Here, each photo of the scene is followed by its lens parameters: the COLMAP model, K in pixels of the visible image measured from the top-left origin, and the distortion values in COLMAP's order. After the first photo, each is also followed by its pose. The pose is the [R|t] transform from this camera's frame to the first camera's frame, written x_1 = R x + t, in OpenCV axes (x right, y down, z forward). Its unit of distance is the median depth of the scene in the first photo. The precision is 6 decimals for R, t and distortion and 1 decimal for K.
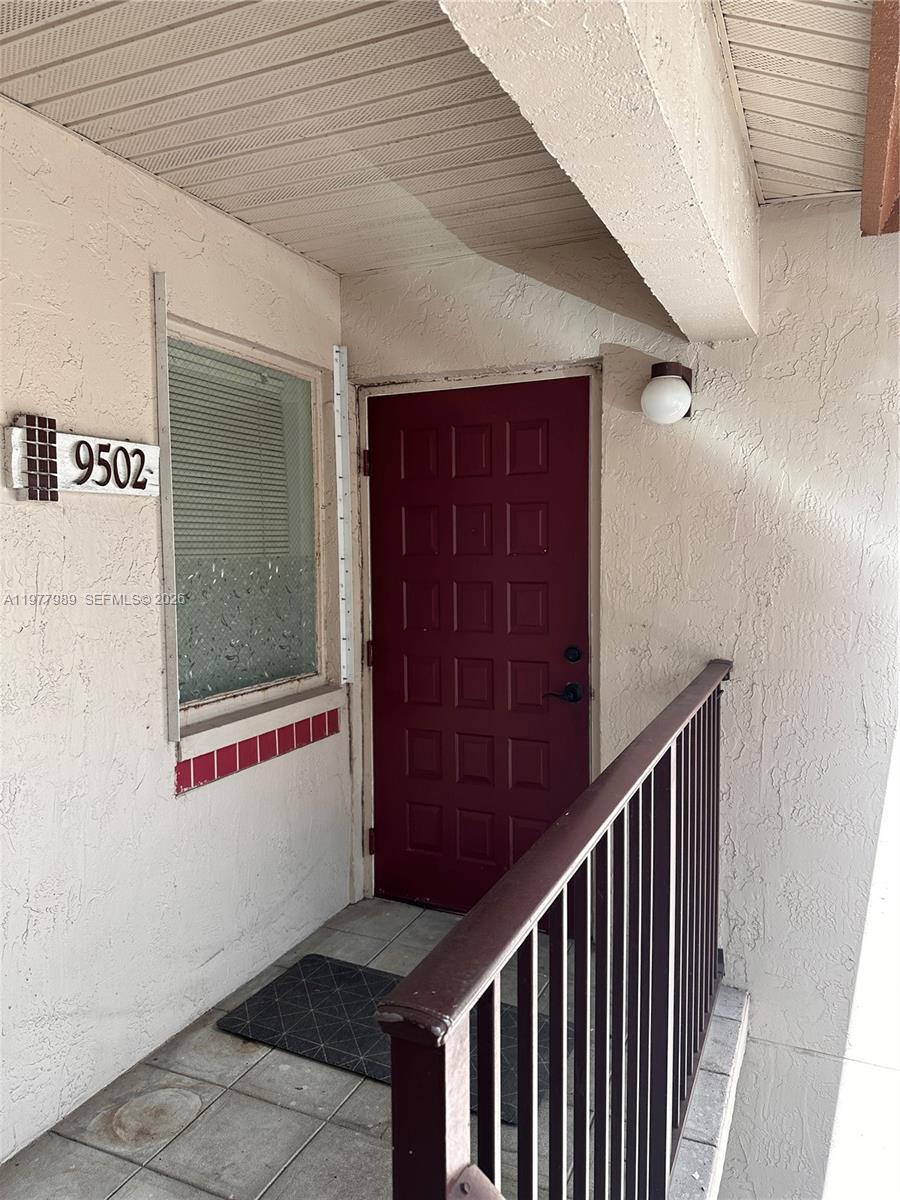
lens RADIAL K [[827.9, 0, 456.5], [0, 827.9, 600.0], [0, 0, 1]] dist [0.004524, -0.001824]
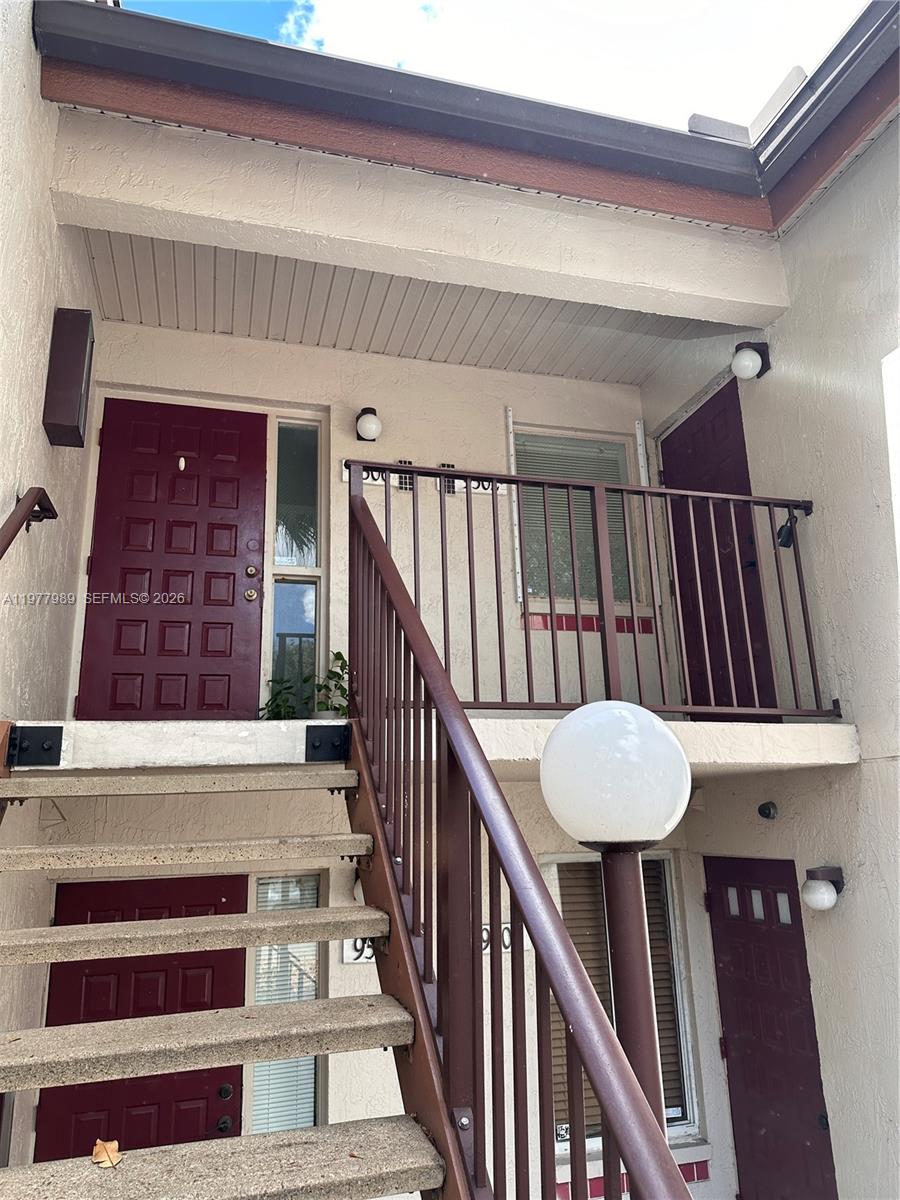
lens RADIAL K [[827.9, 0, 447.9], [0, 827.9, 599.7], [0, 0, 1]] dist [0.004524, -0.001824]
pose [[0.631359, -0.212868, -0.745703, 1.139895], [-0.032158, 0.953575, -0.299435, 0.815721], [0.774824, 0.213031, 0.595202, -0.387933]]
